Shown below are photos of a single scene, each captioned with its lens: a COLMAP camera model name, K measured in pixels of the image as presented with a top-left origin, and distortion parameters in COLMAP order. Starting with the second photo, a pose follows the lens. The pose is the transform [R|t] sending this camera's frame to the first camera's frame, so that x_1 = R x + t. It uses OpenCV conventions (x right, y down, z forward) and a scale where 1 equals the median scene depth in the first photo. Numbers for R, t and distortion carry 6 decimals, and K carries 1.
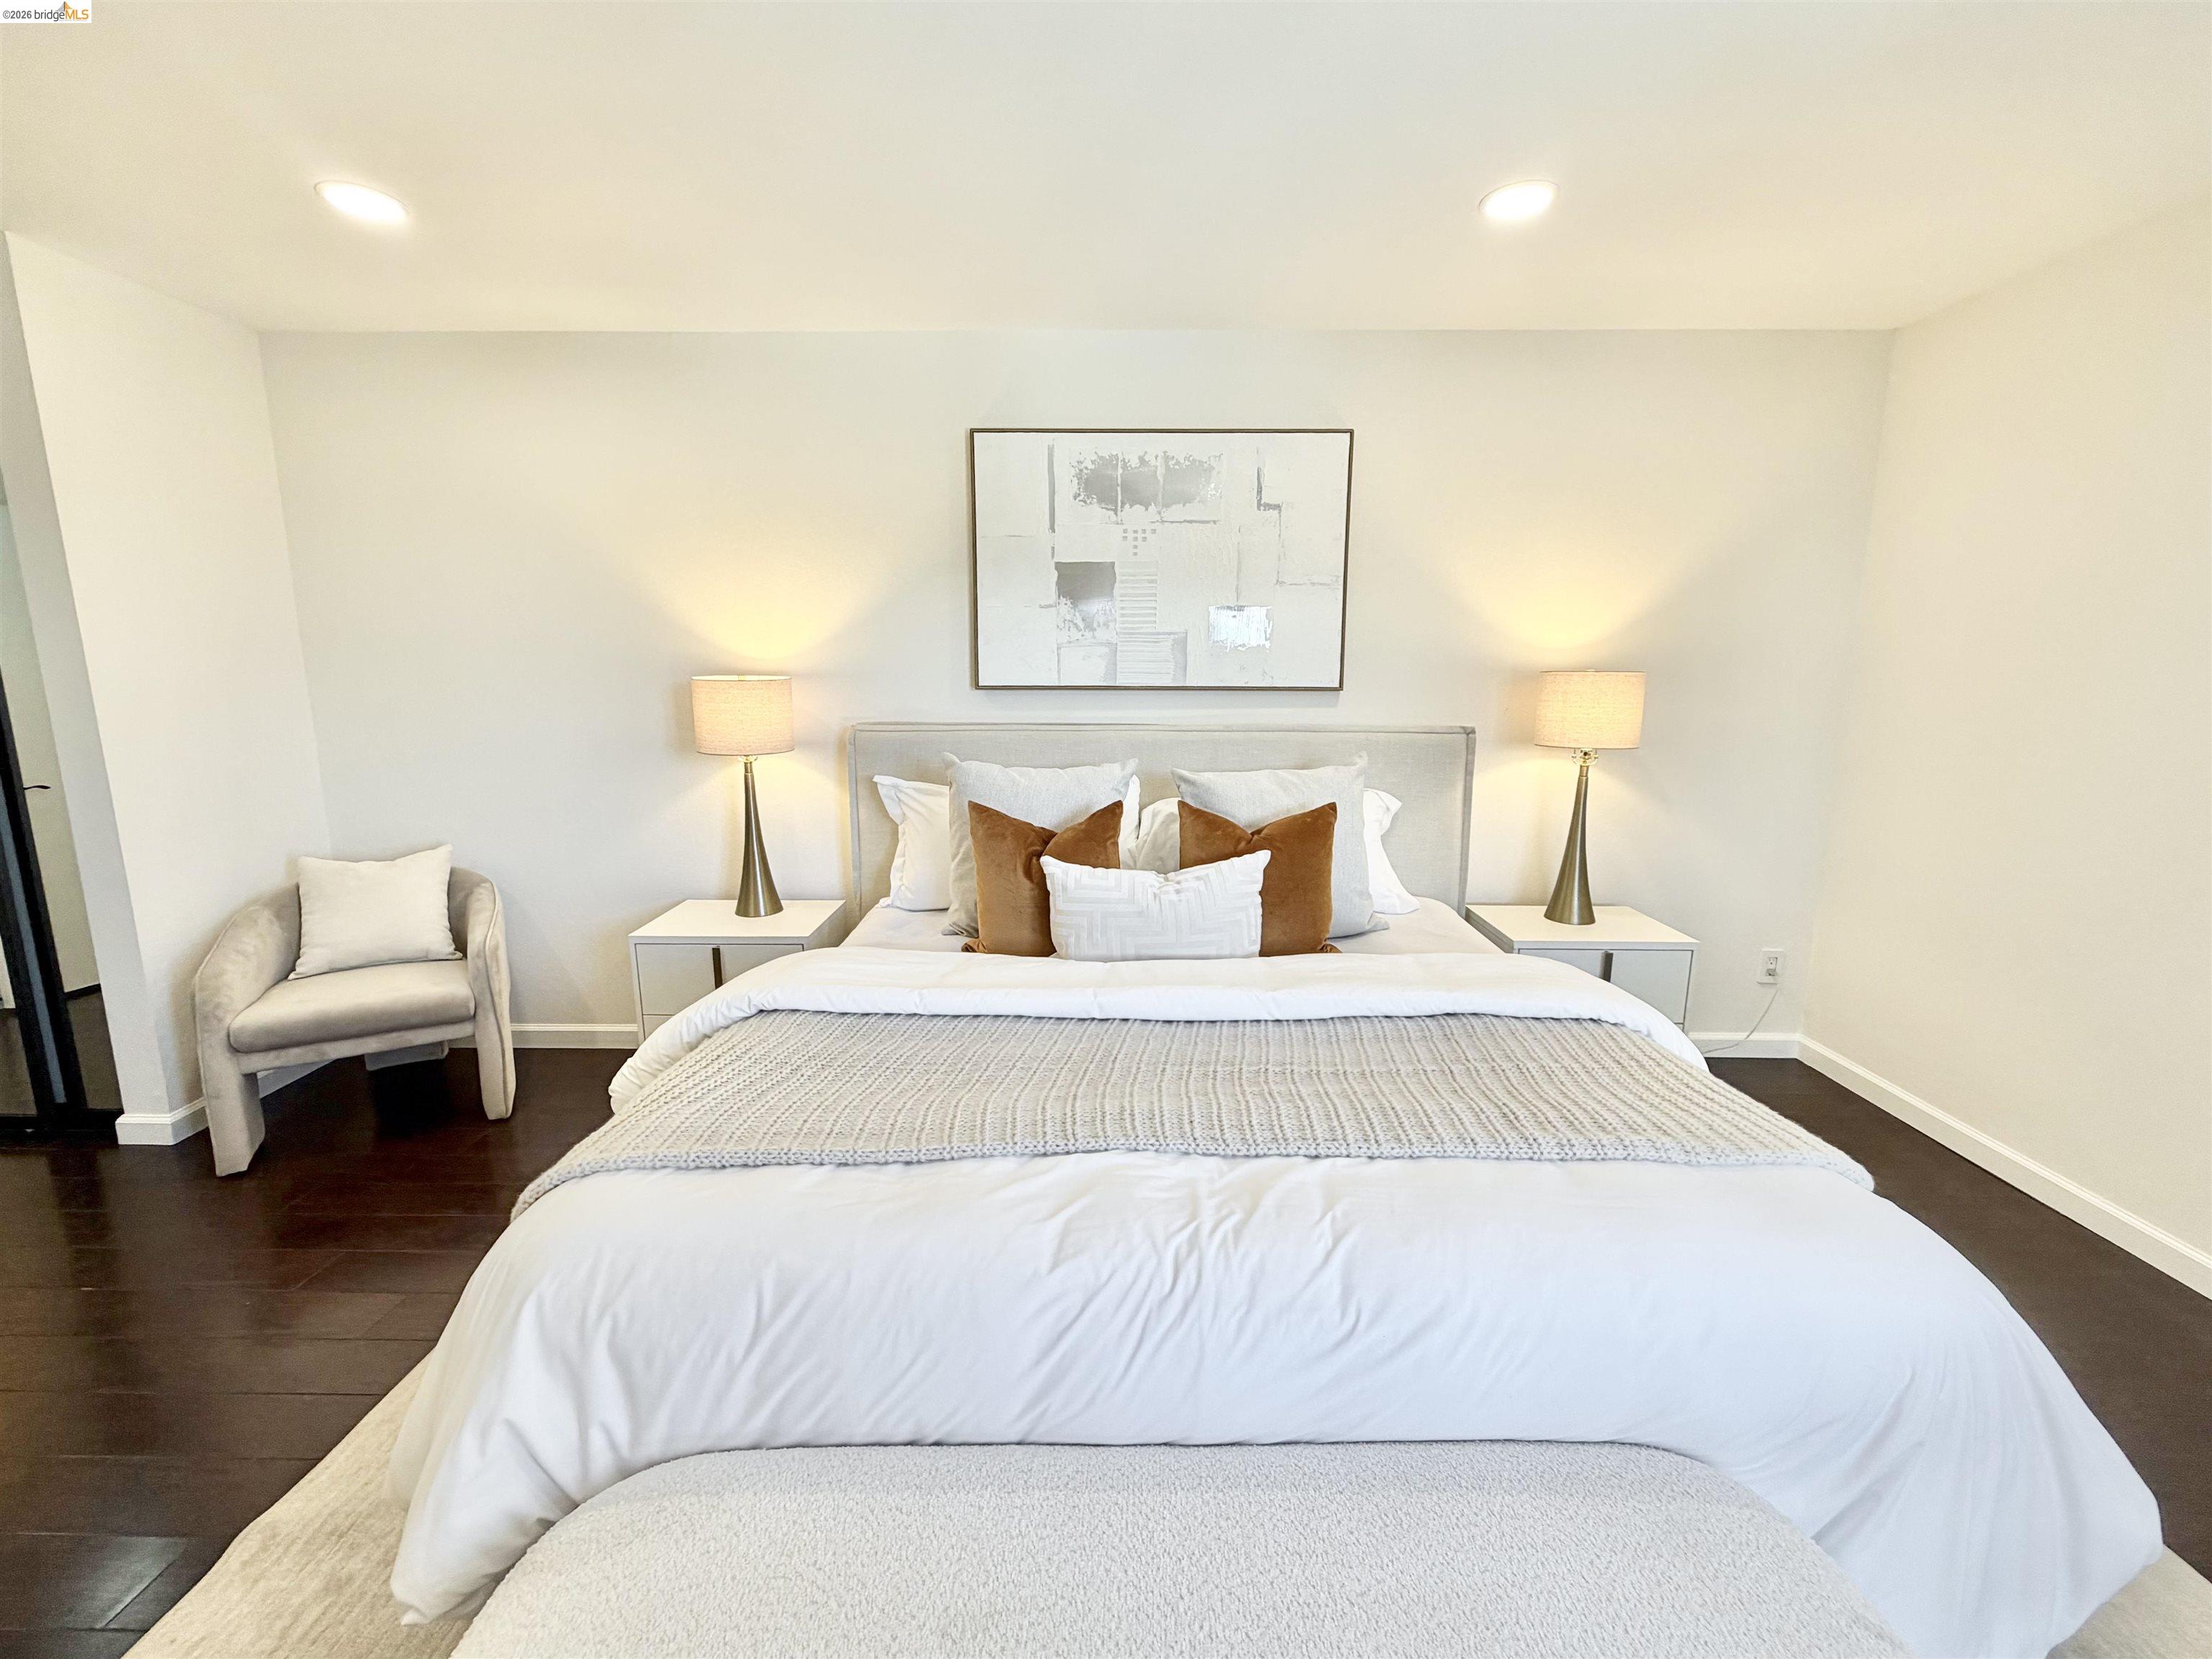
lens RADIAL K [[886.1, 0, 1105.0], [0, 886.1, 828.5], [0, 0, 1]] dist [0.011381, 0.000453]
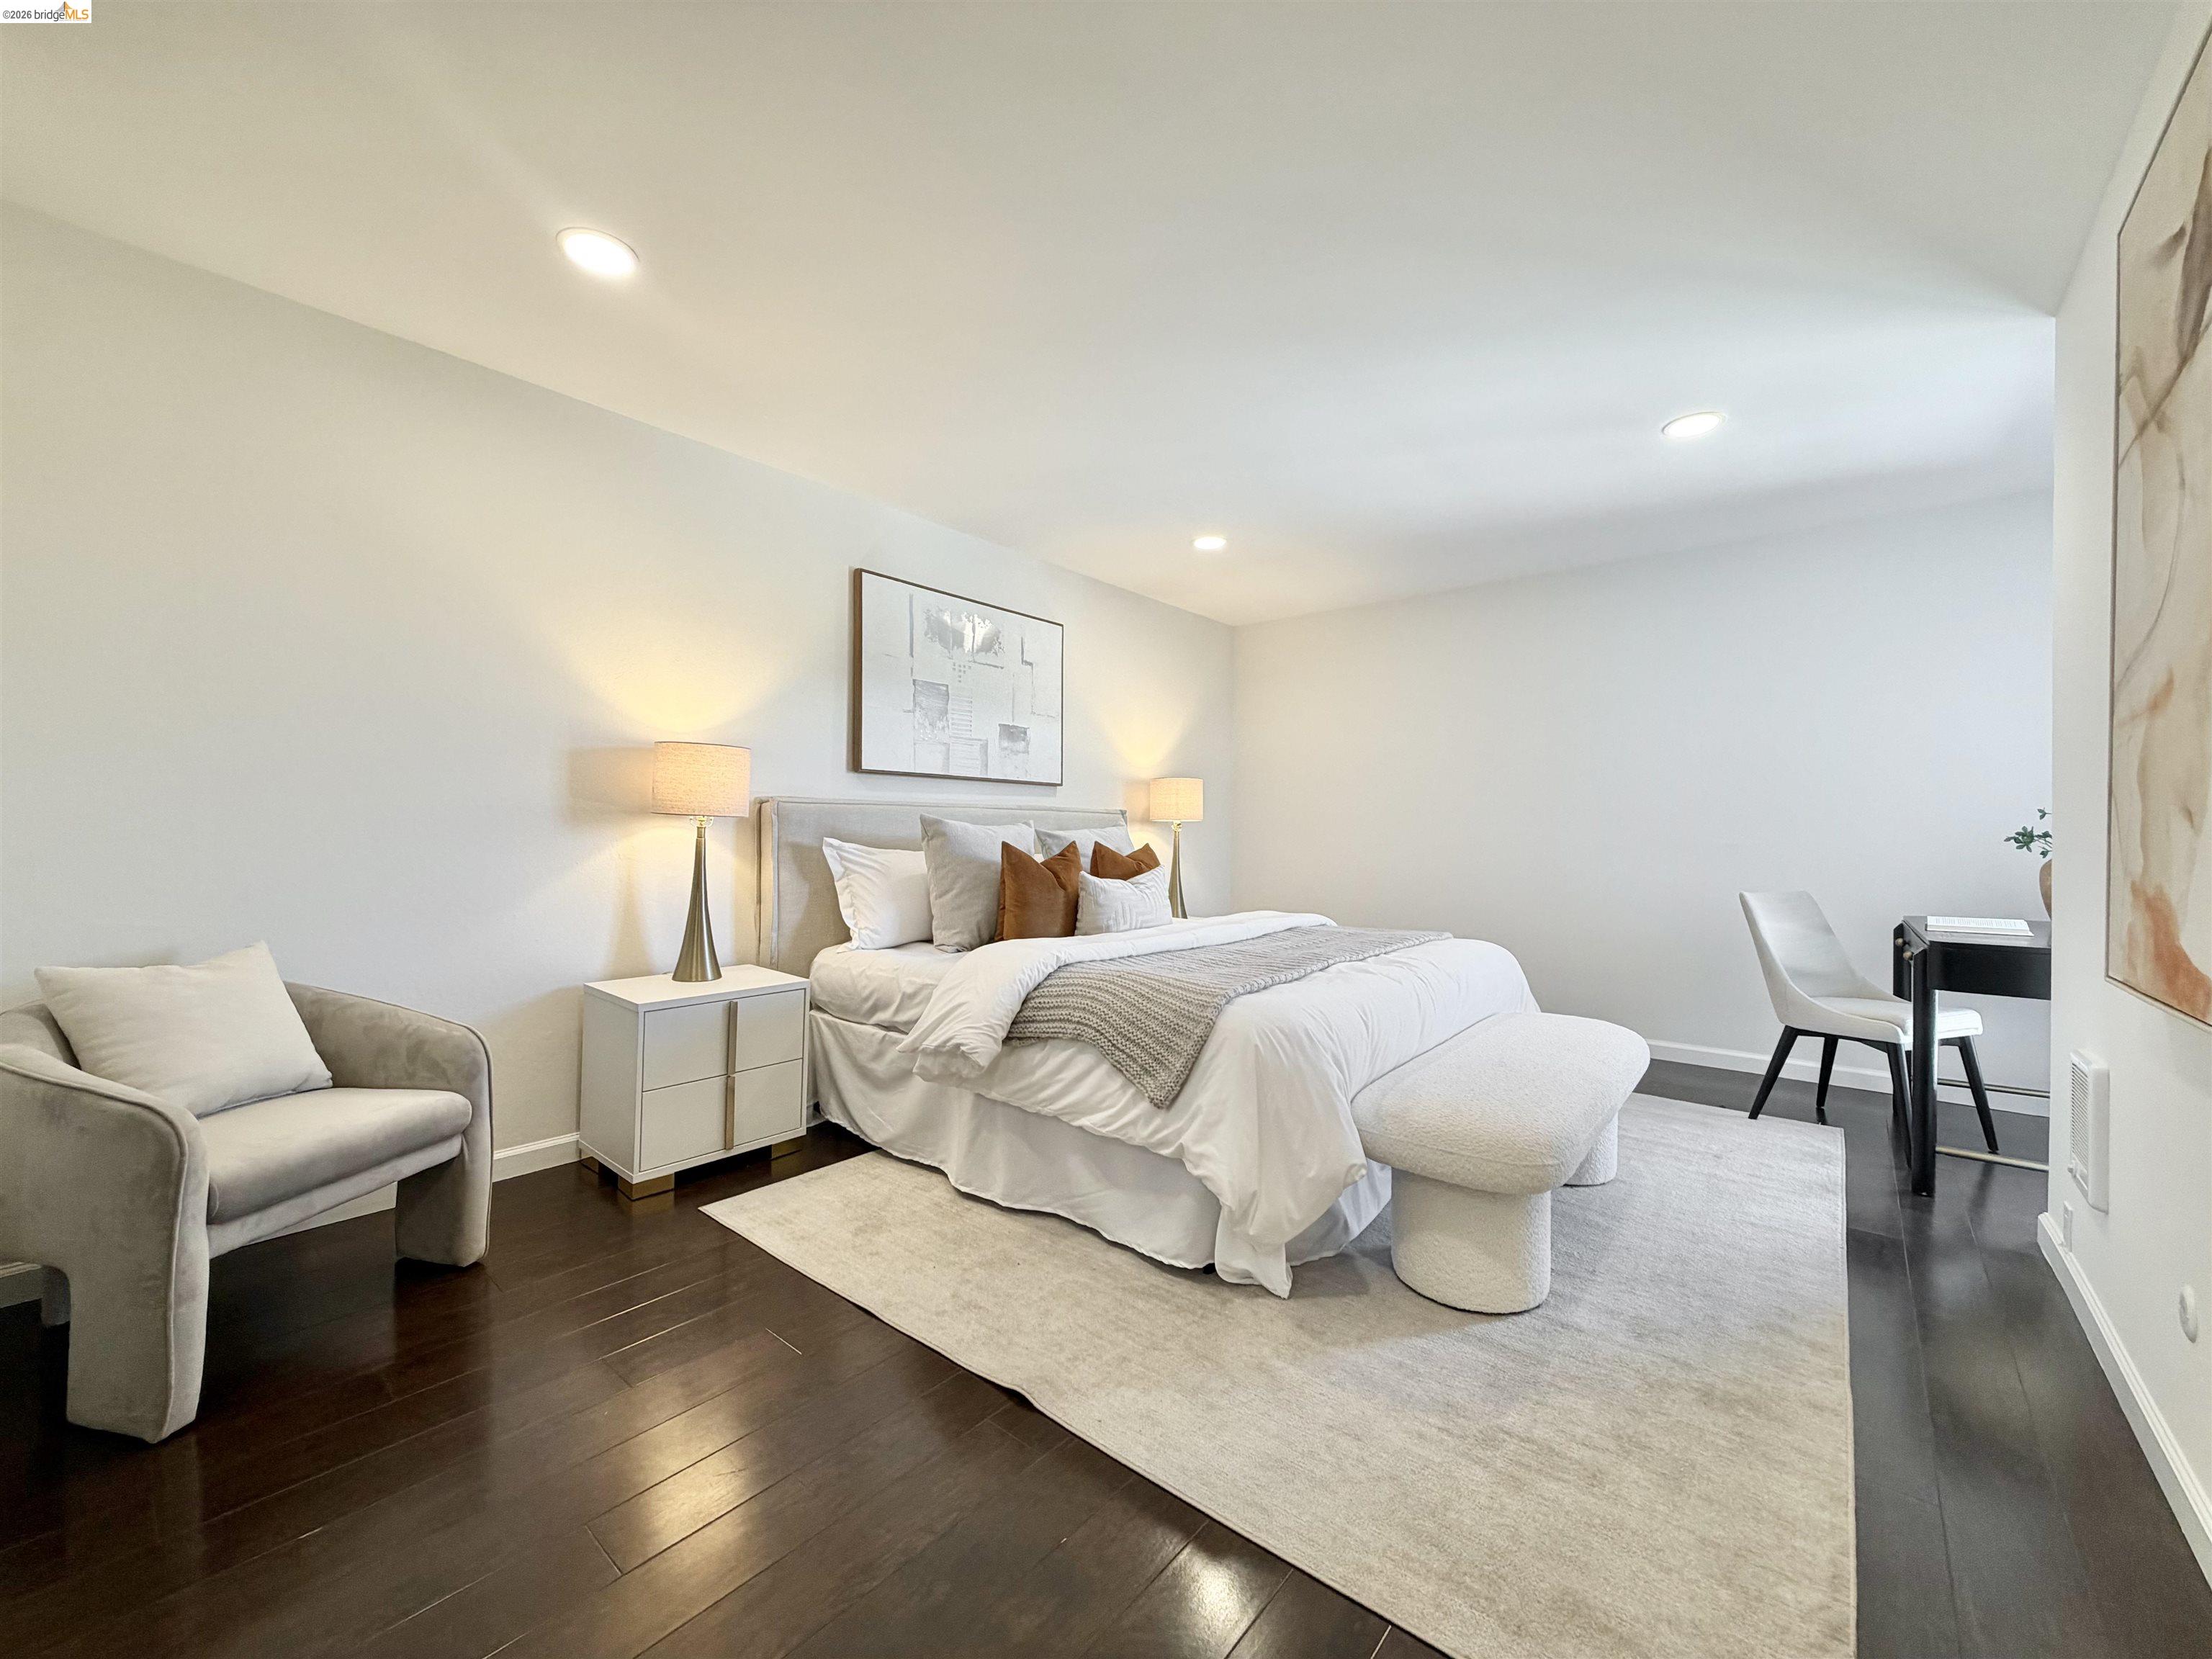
lens RADIAL K [[886.1, 0, 1096.6], [0, 886.1, 819.1], [0, 0, 1]] dist [0.011381, 0.000453]
pose [[0.634741, 0.013179, 0.772613, -0.946415], [0.117867, 0.986503, -0.113661, 0.089492], [-0.763683, 0.163211, 0.624620, 0.008269]]
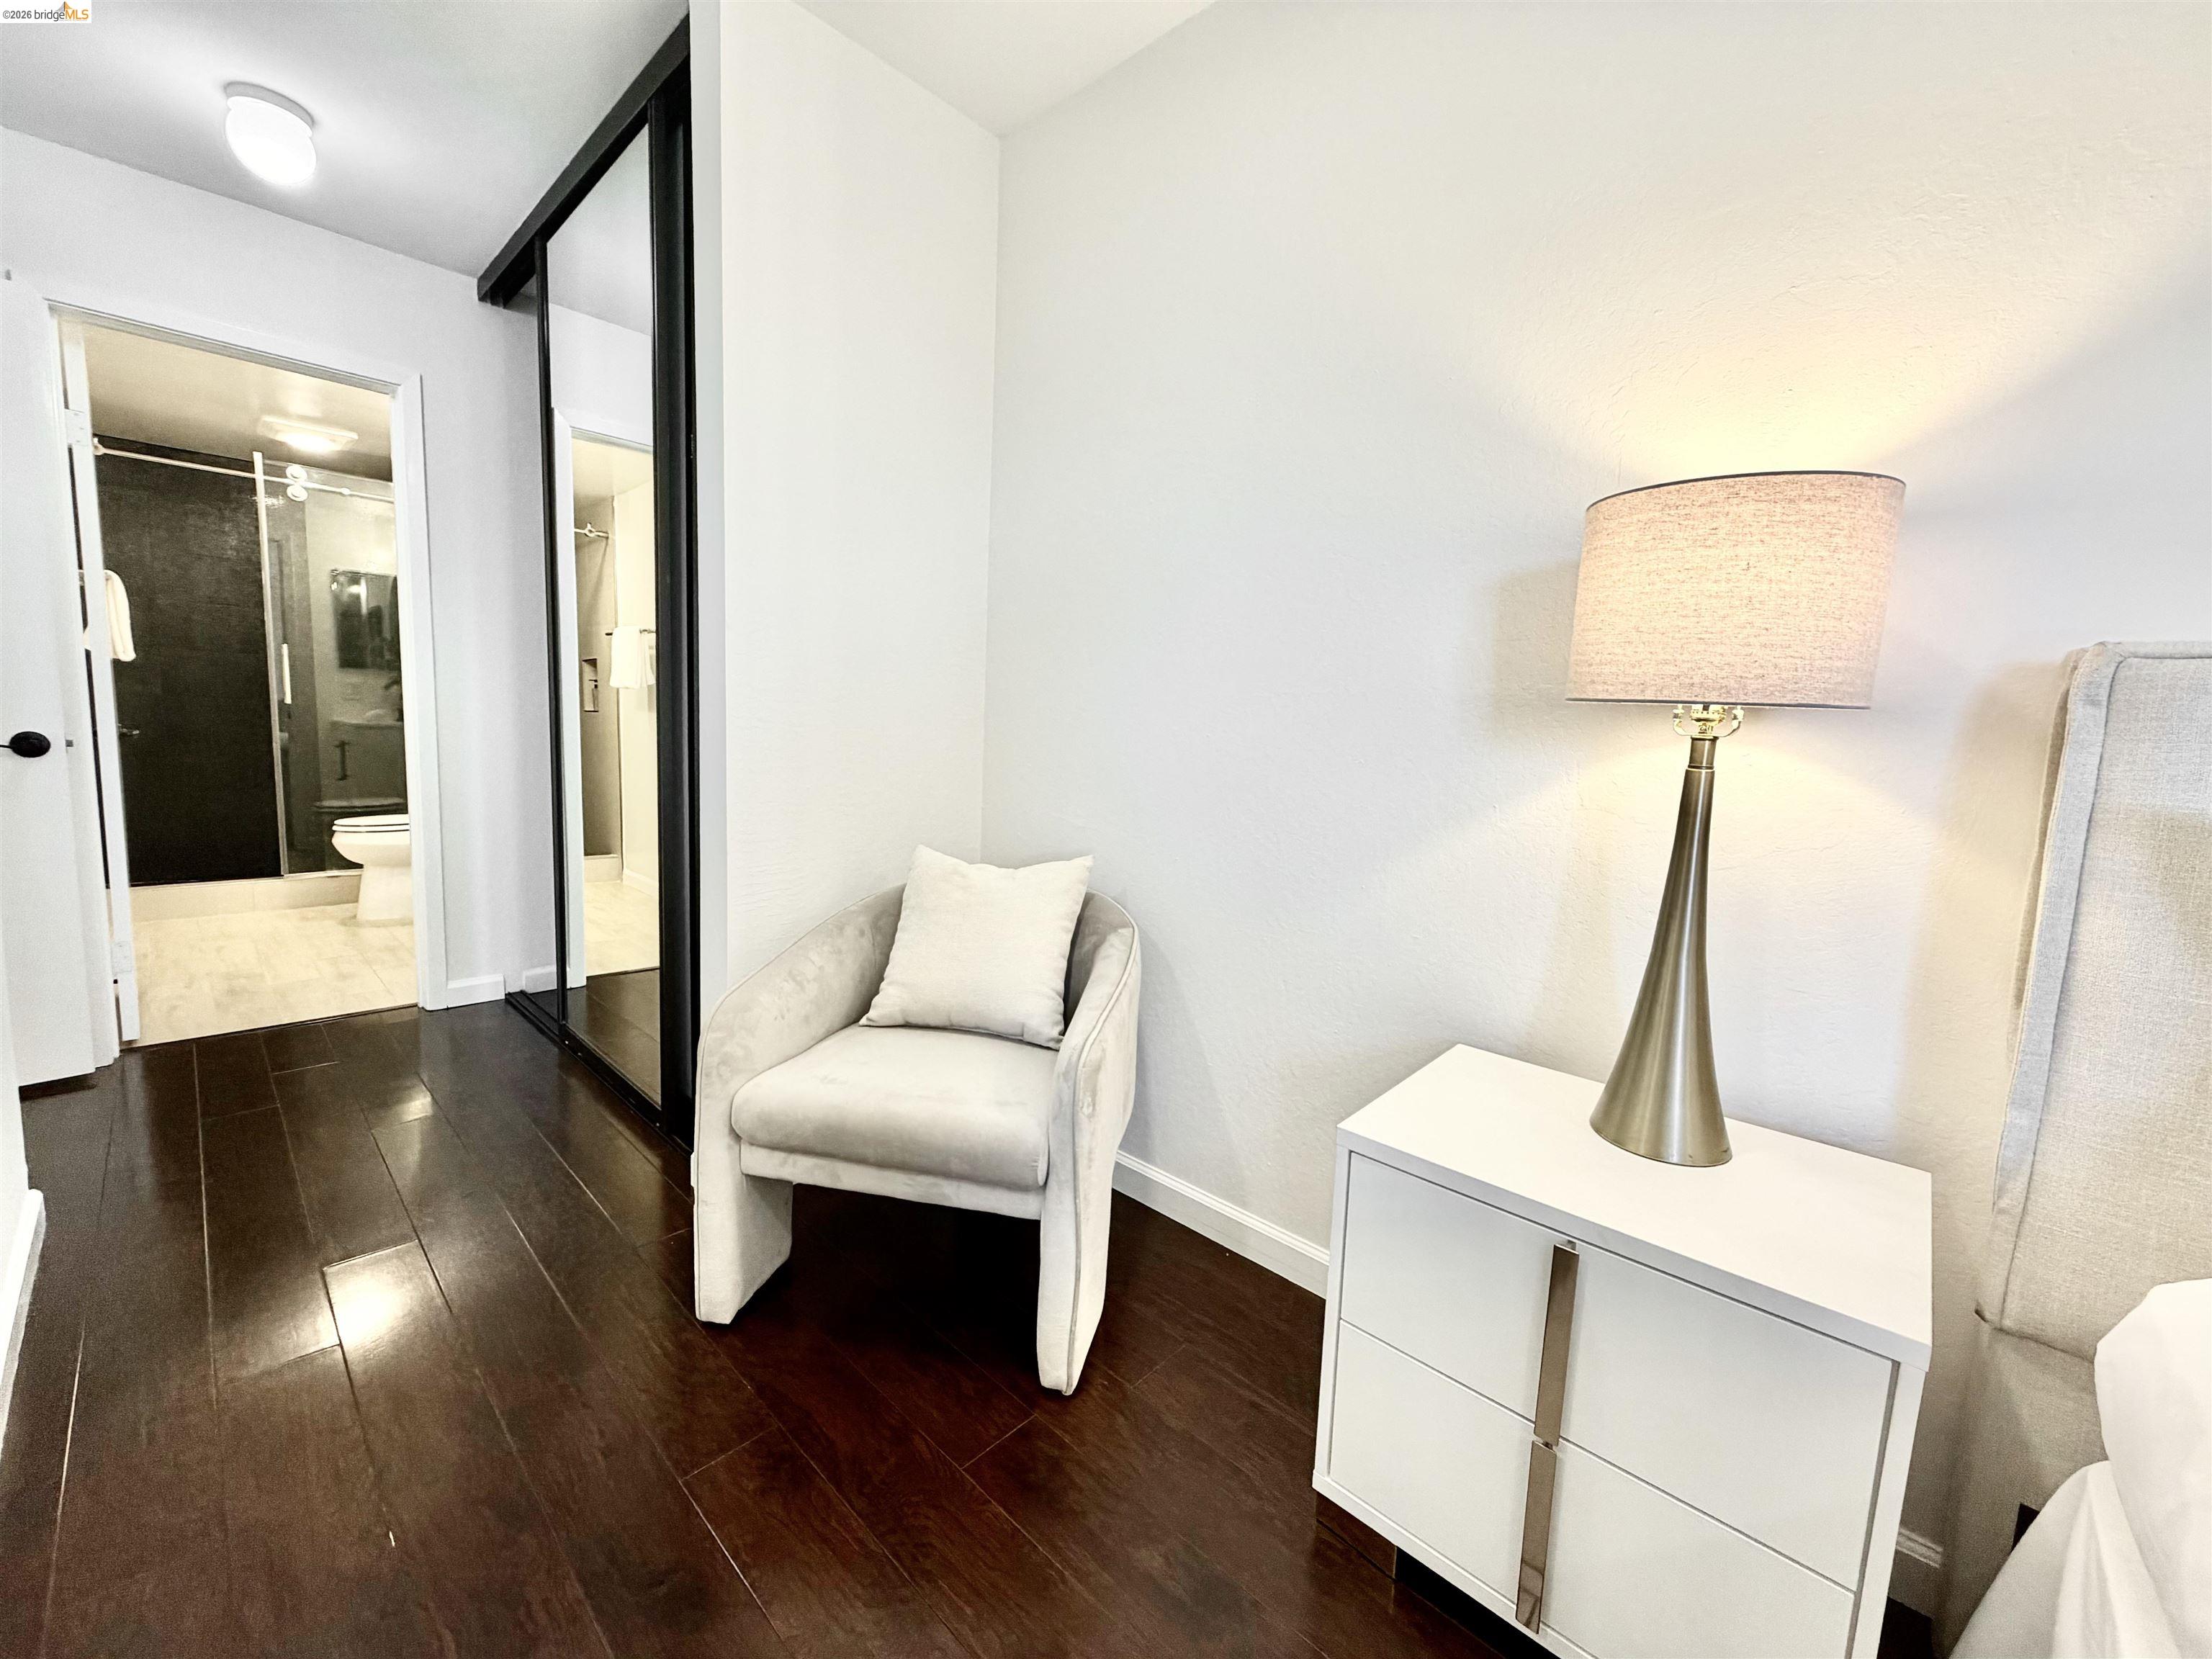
lens RADIAL K [[886.1, 0, 1094.6], [0, 886.1, 835.6], [0, 0, 1]] dist [0.011381, 0.000453]
pose [[0.733479, 0.115123, -0.669892, -0.351783], [-0.161476, 0.986850, -0.007211, 0.008526], [0.660253, 0.113461, 0.742424, 0.592476]]
